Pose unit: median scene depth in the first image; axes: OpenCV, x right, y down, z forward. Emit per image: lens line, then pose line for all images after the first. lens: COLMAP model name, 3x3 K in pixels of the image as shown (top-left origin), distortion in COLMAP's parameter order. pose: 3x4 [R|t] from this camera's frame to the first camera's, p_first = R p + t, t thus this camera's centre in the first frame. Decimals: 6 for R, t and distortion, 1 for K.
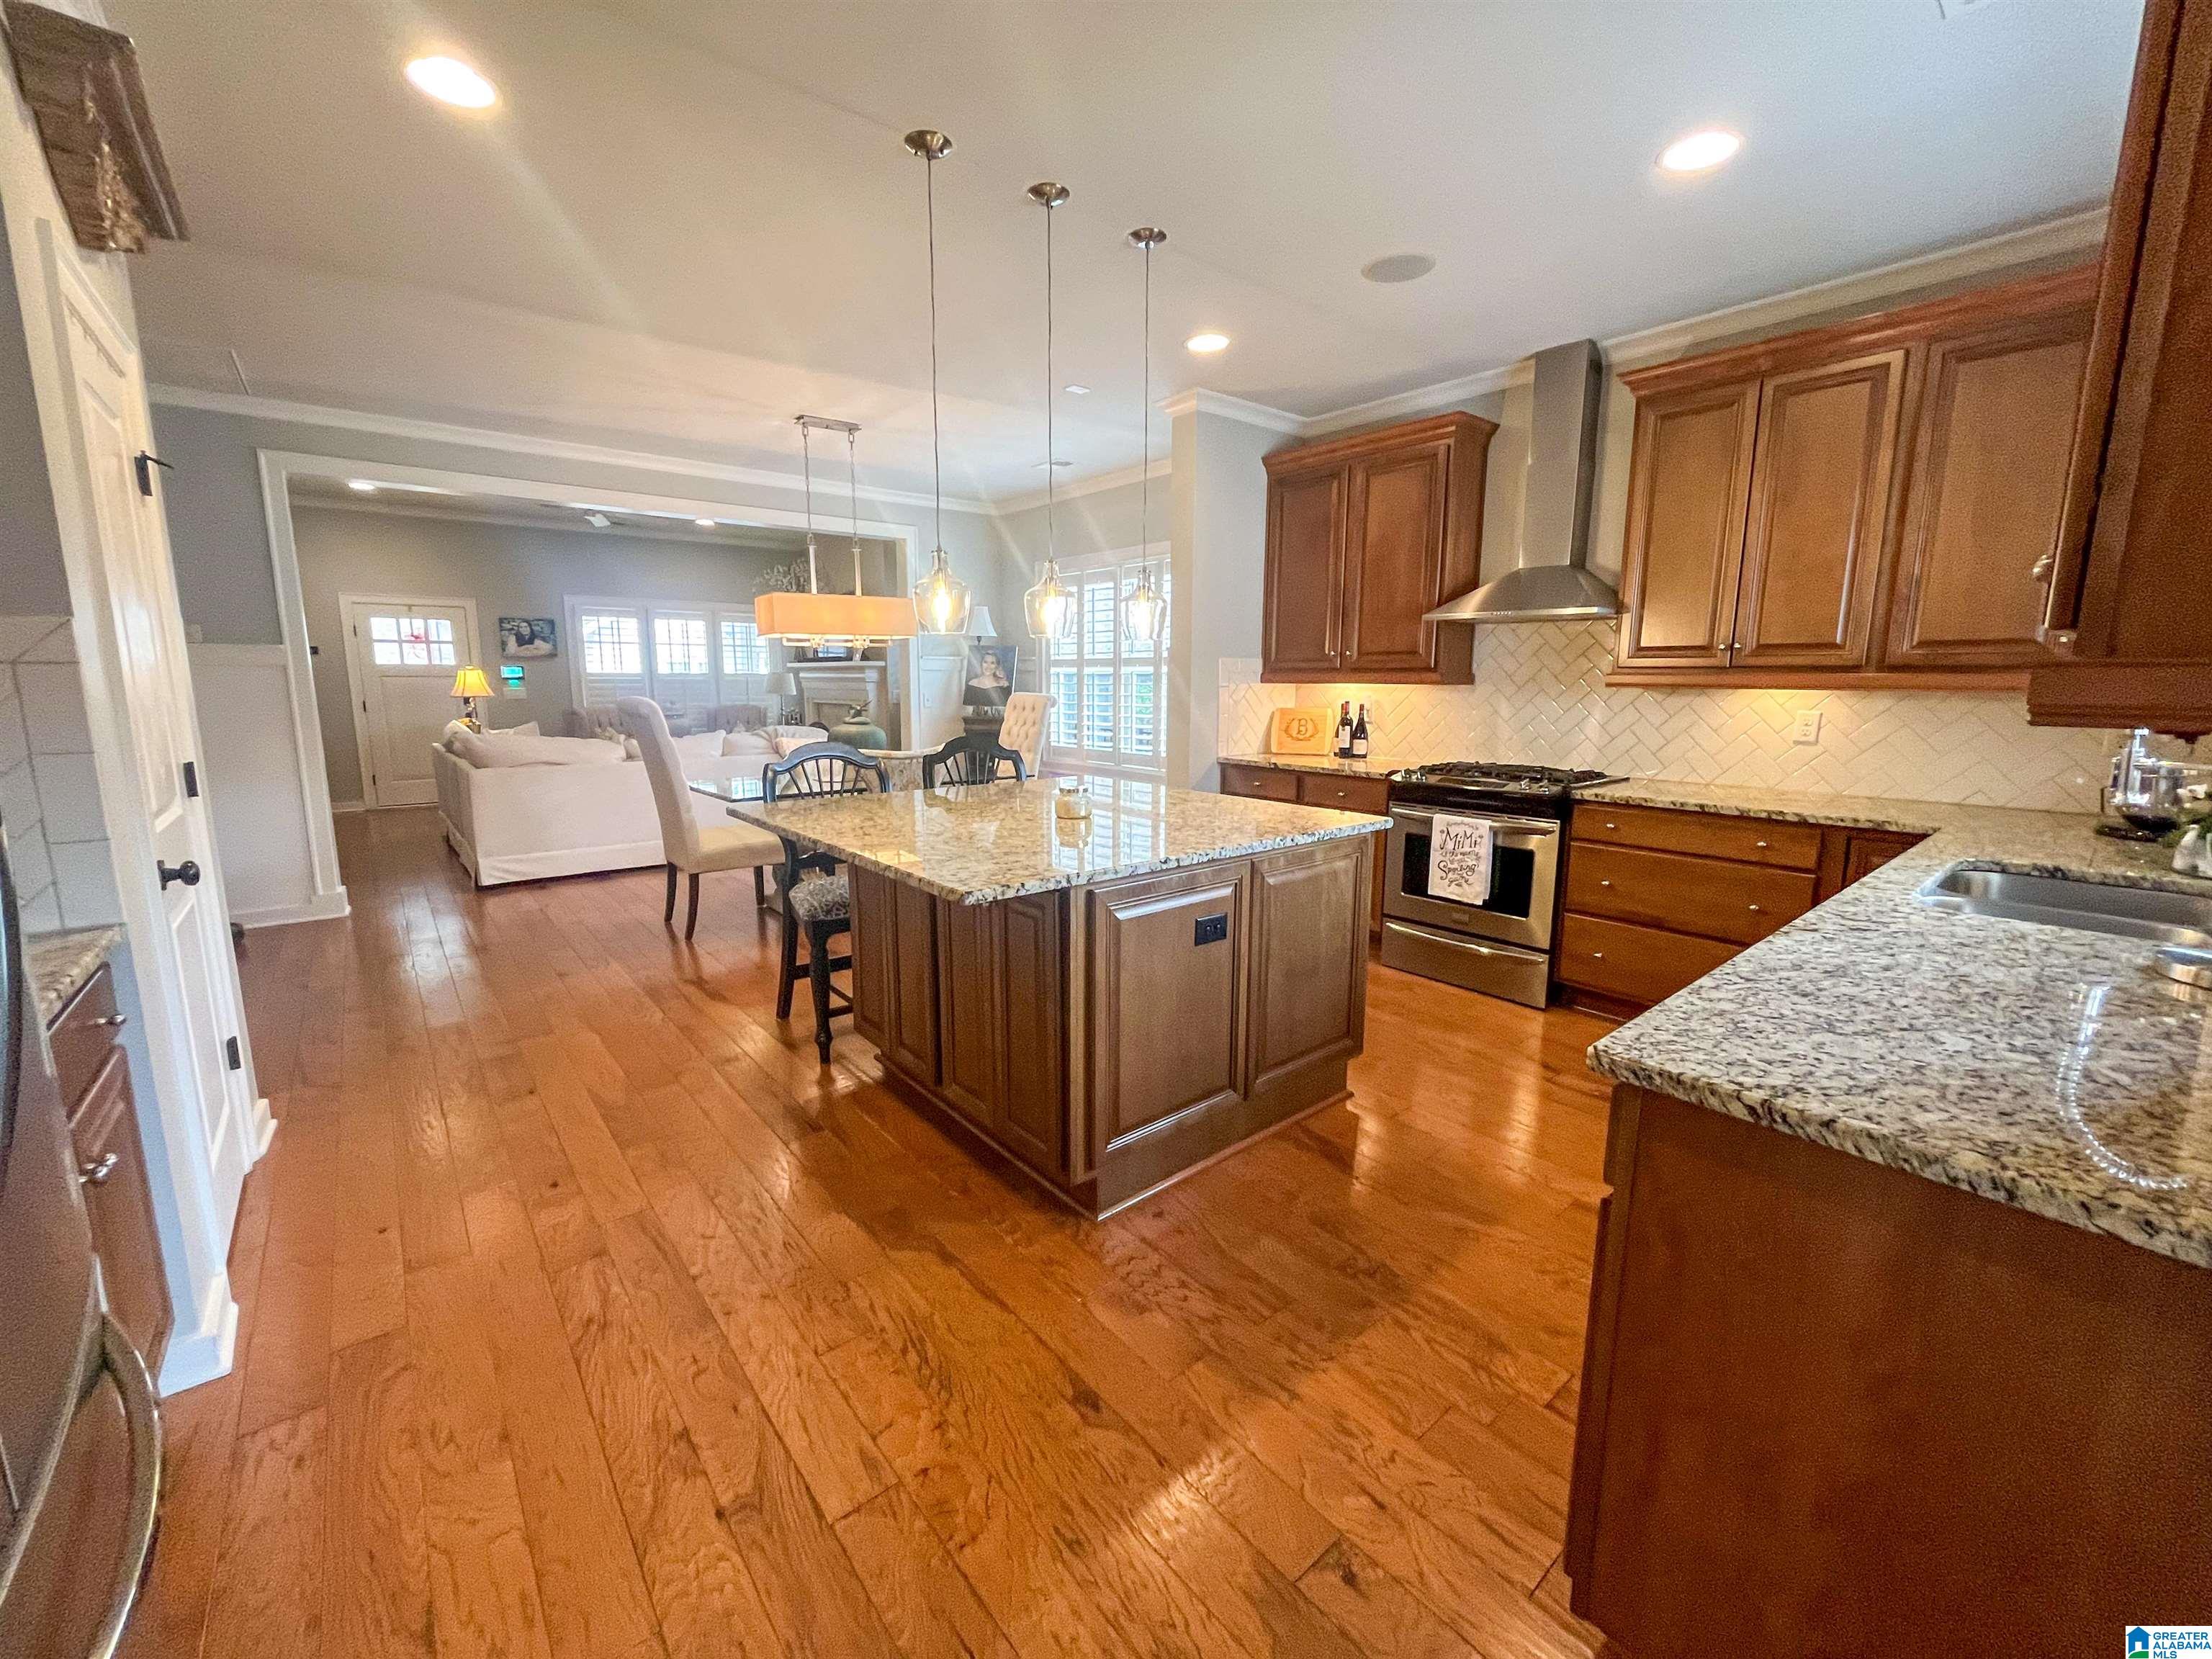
lens RADIAL K [[895.9, 0, 1099.3], [0, 895.9, 824.9], [0, 0, 1]] dist [-0.002283, -0.000322]
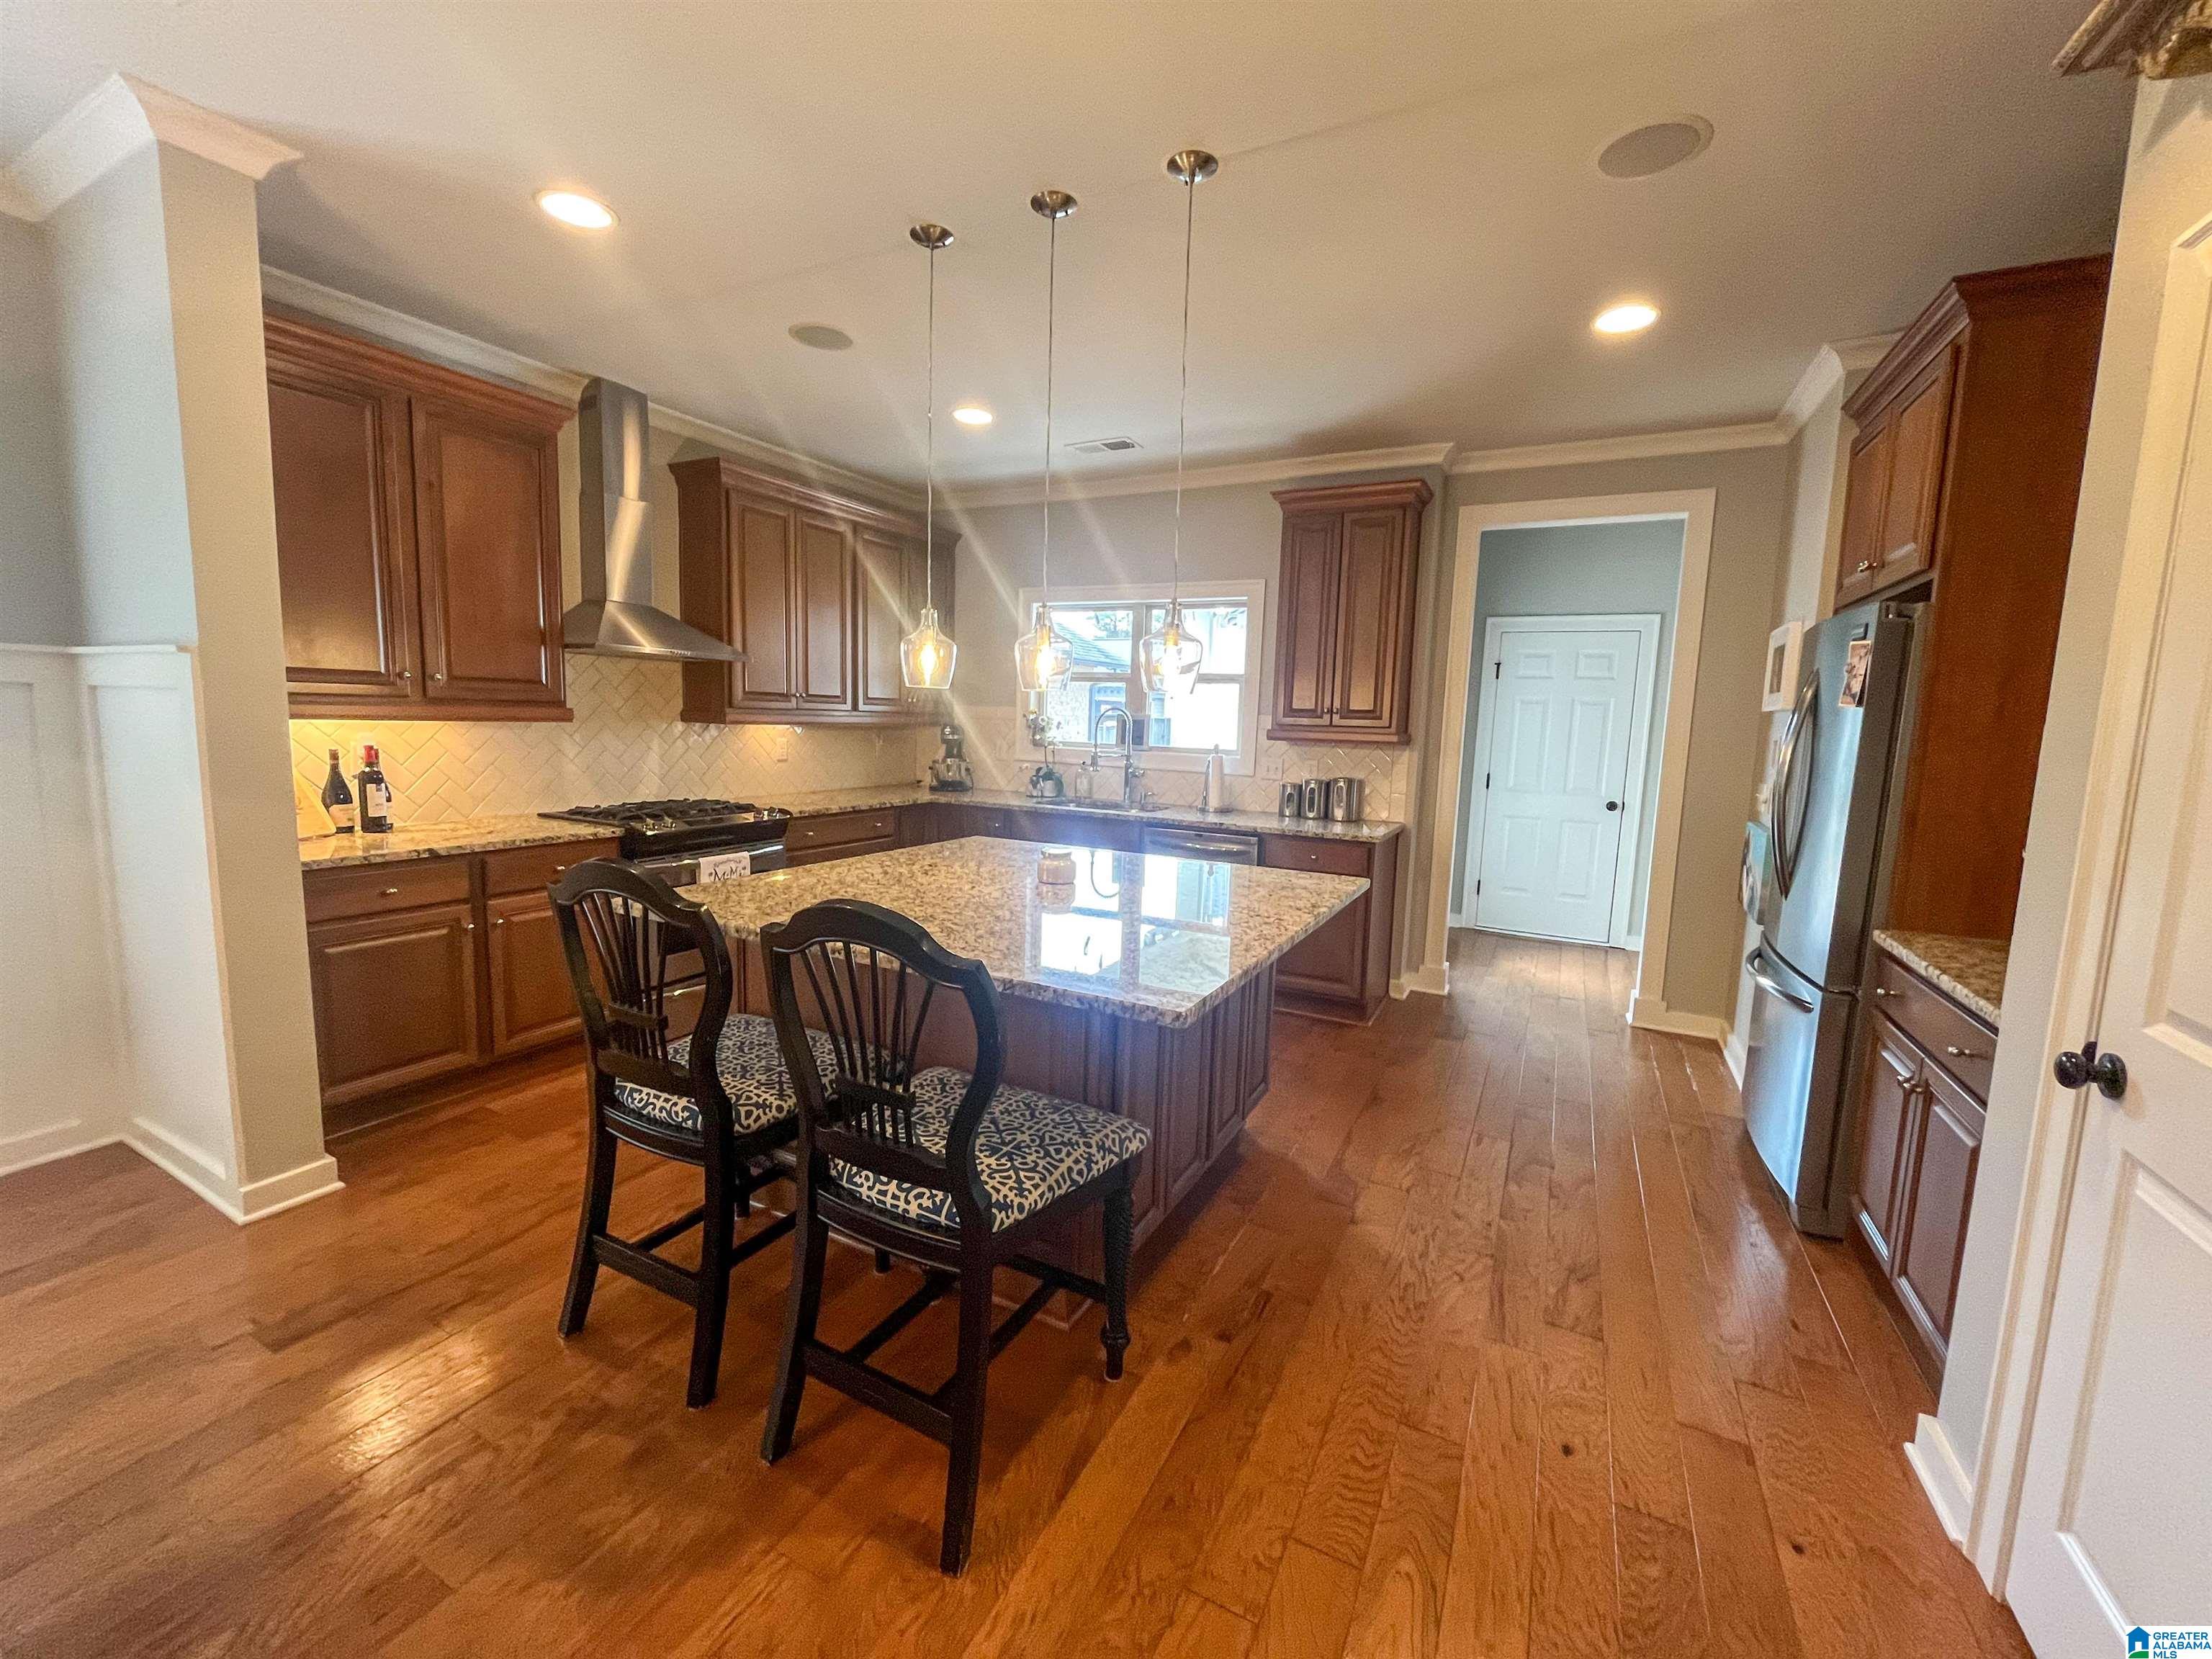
lens RADIAL K [[895.9, 0, 1095.5], [0, 895.9, 825.8], [0, 0, 1]] dist [-0.002283, -0.000322]
pose [[-0.378162, -0.133119, 0.916118, -0.666474], [0.112579, 0.975649, 0.188240, -0.181996], [-0.918869, 0.174321, -0.353967, 0.948137]]
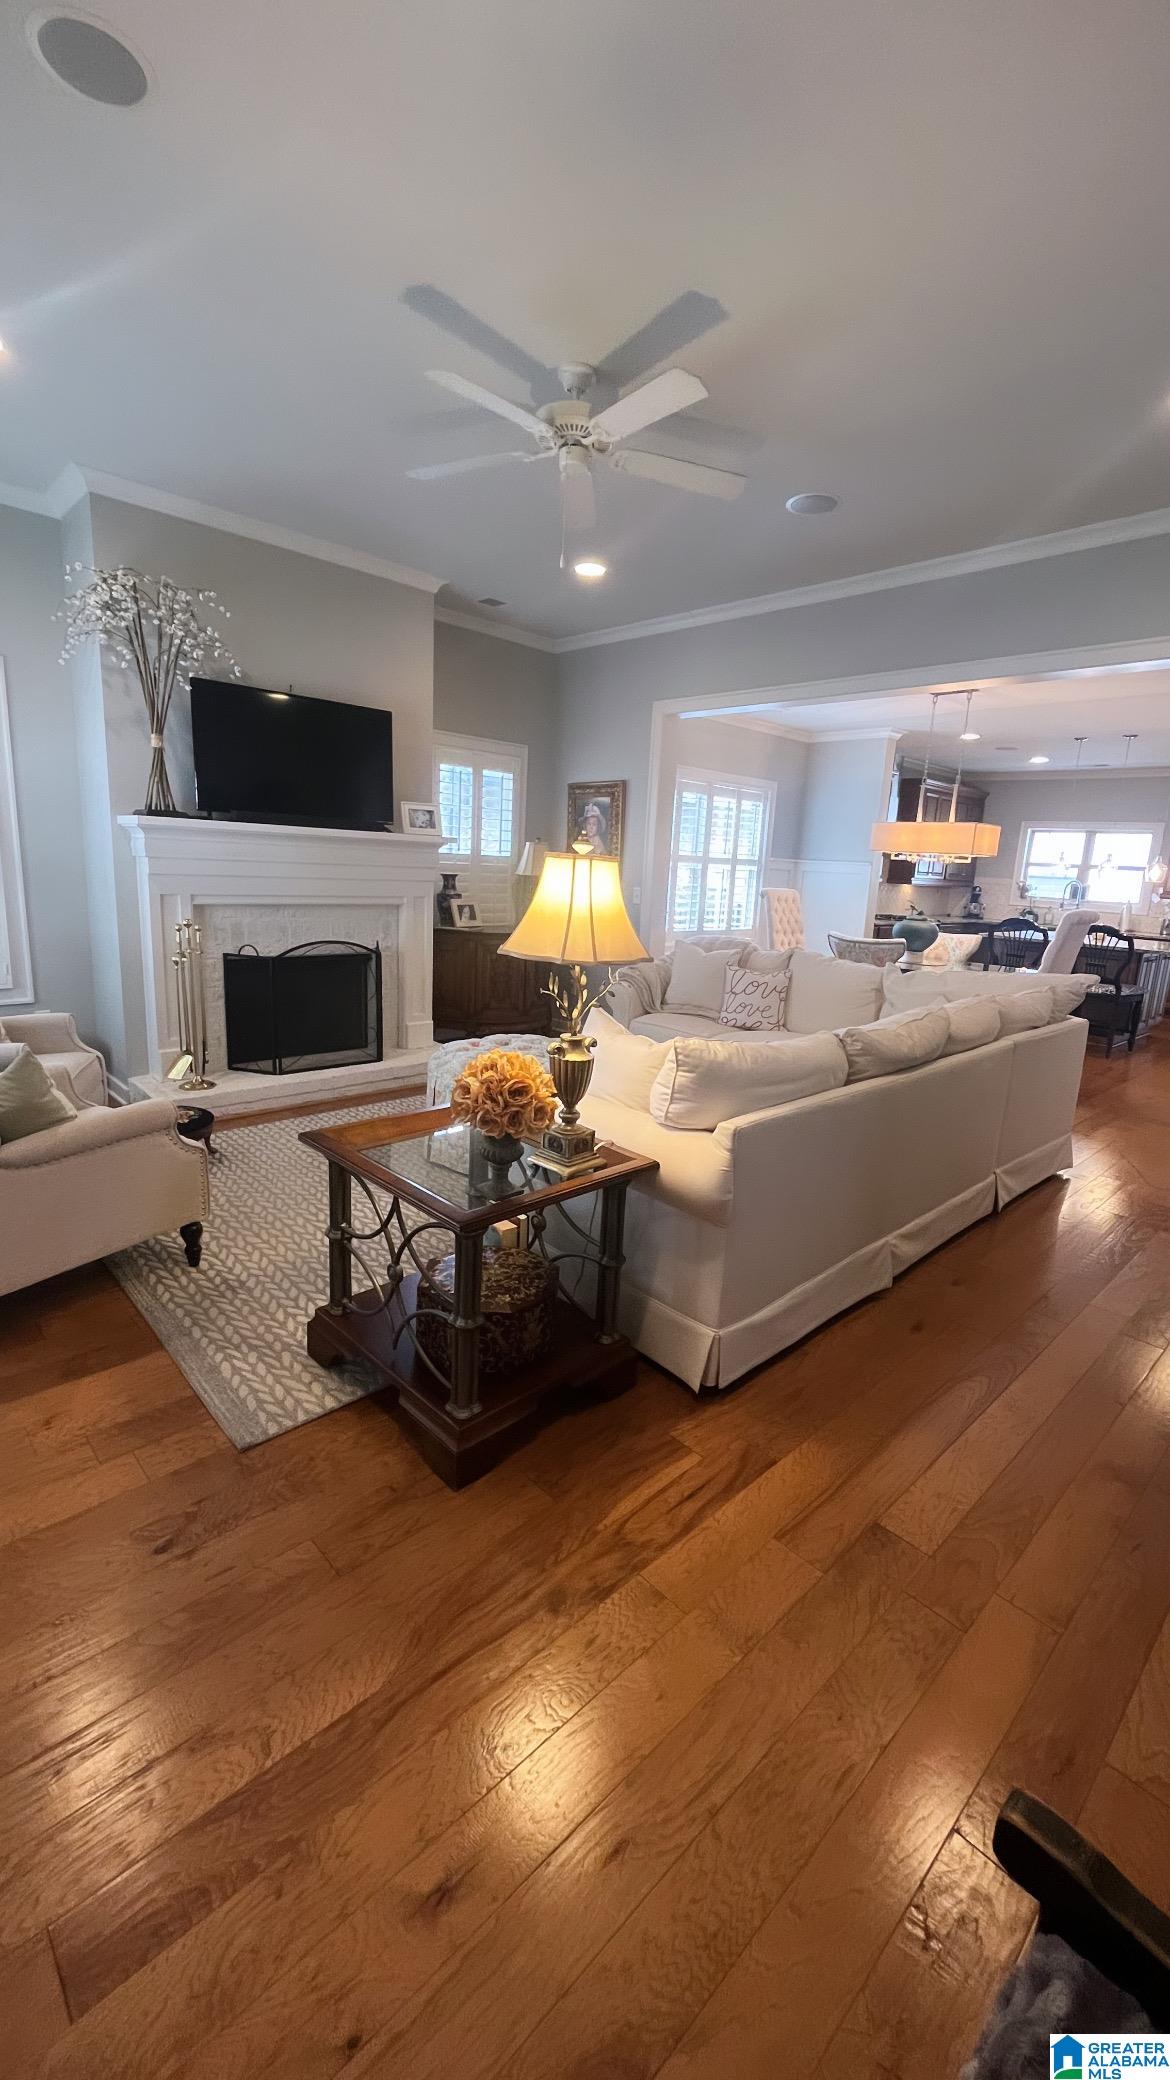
lens RADIAL K [[842.9, 0, 591.4], [0, 842.9, 1040.1], [0, 0, 1]] dist [-0.001516, 0.000058]
pose [[-0.073018, -0.216039, 0.973651, -1.475638], [0.103338, 0.969363, 0.222837, -0.289357], [-0.991963, 0.116886, -0.048456, 1.649301]]
